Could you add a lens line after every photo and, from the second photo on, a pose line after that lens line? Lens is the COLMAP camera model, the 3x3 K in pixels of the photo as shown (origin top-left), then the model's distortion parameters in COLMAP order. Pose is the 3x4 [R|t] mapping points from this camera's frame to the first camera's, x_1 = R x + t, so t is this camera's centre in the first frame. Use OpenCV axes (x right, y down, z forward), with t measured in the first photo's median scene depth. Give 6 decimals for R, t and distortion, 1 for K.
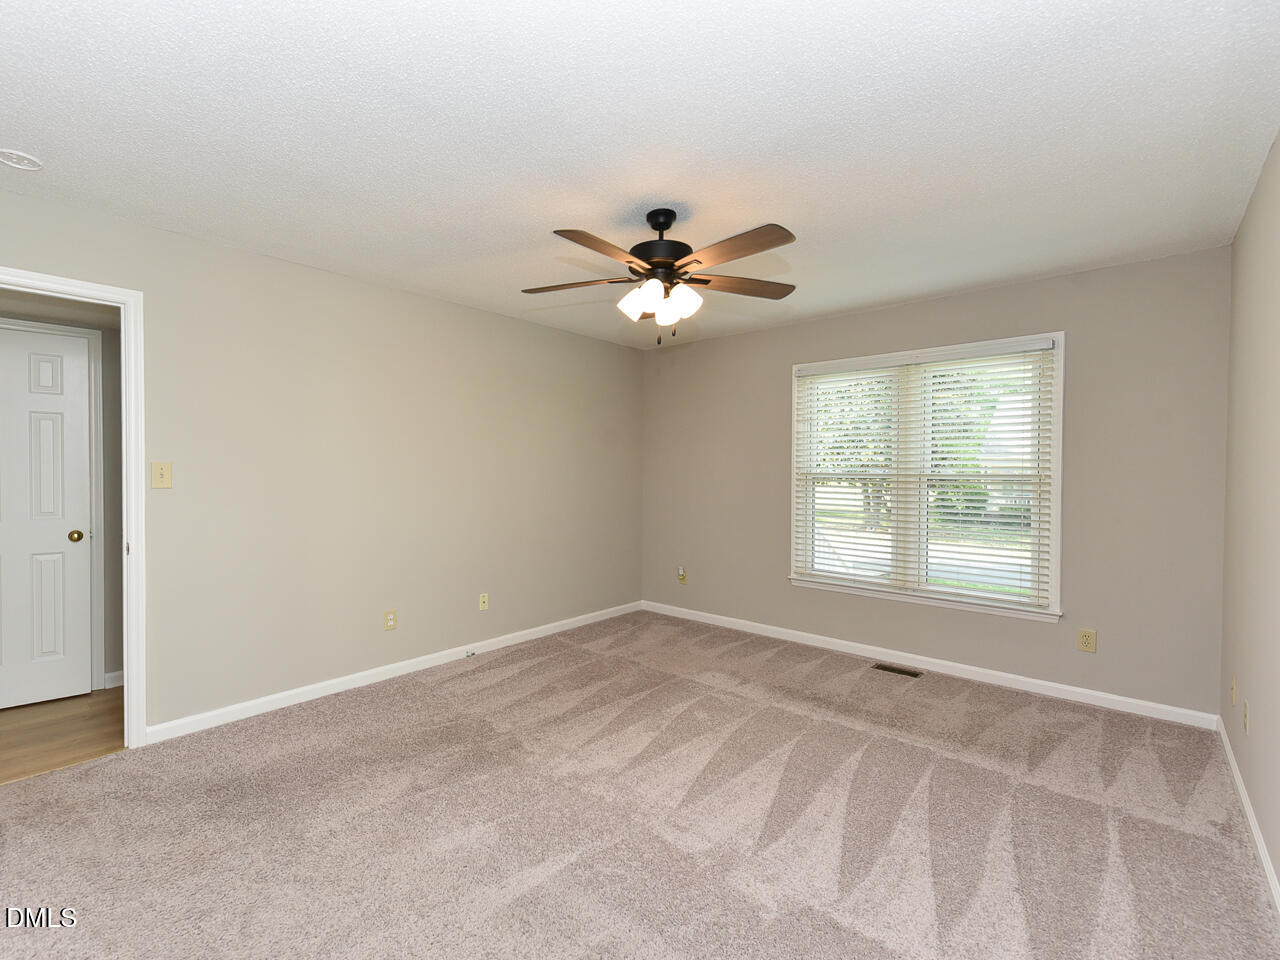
lens RADIAL K [[583.0, 0, 631.3], [0, 583.0, 486.4], [0, 0, 1]] dist [0.001088, 0.000414]
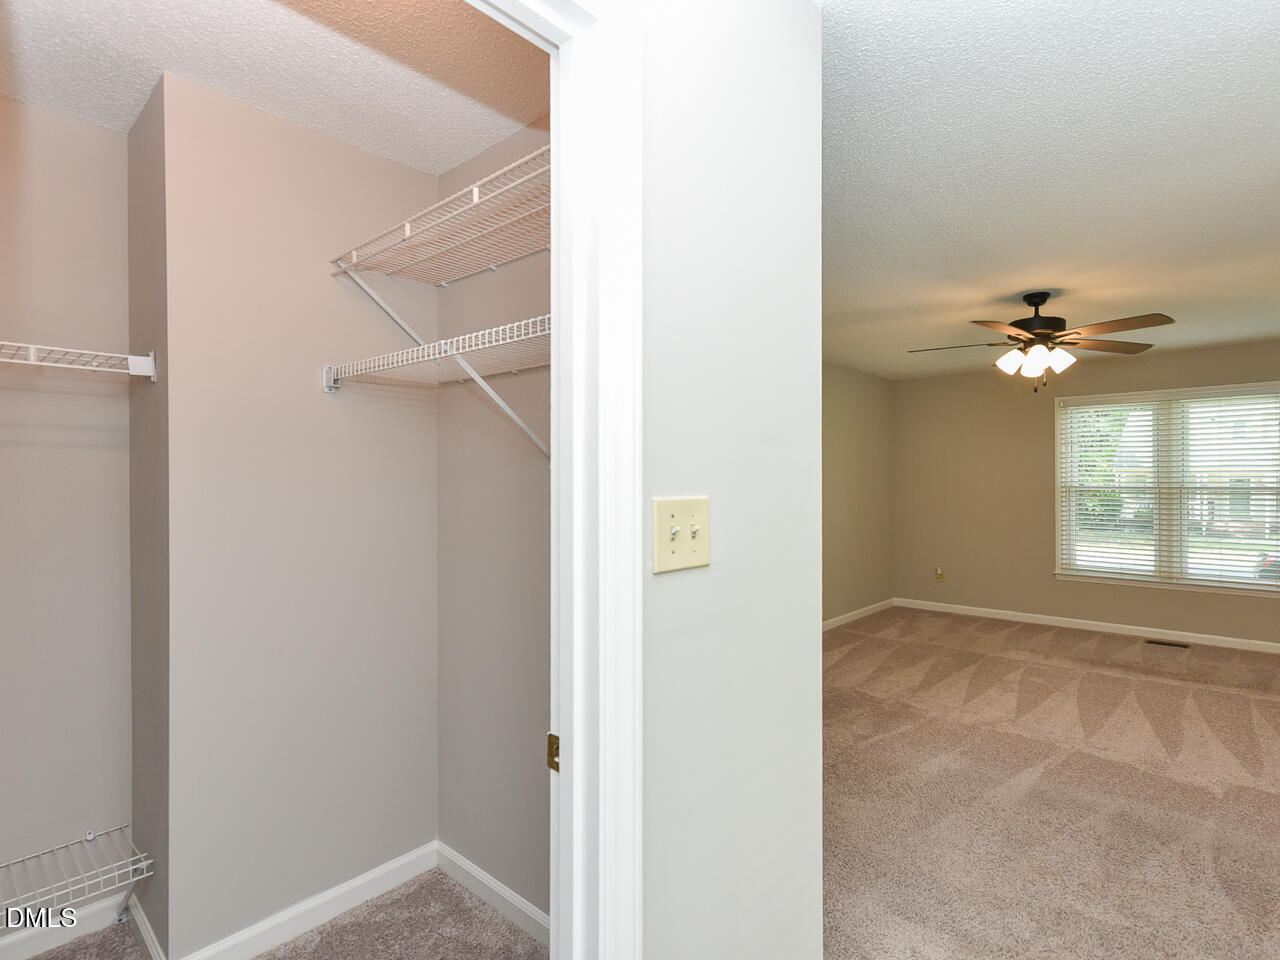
lens RADIAL K [[624.3, 0, 641.8], [0, 624.3, 481.0], [0, 0, 1]] dist [-0.002936, -0.001369]
pose [[0.999087, -0.011538, 0.041124, -0.738797], [0.012650, 0.999559, -0.026875, -0.013079], [-0.040796, 0.027371, 0.998793, -0.305847]]
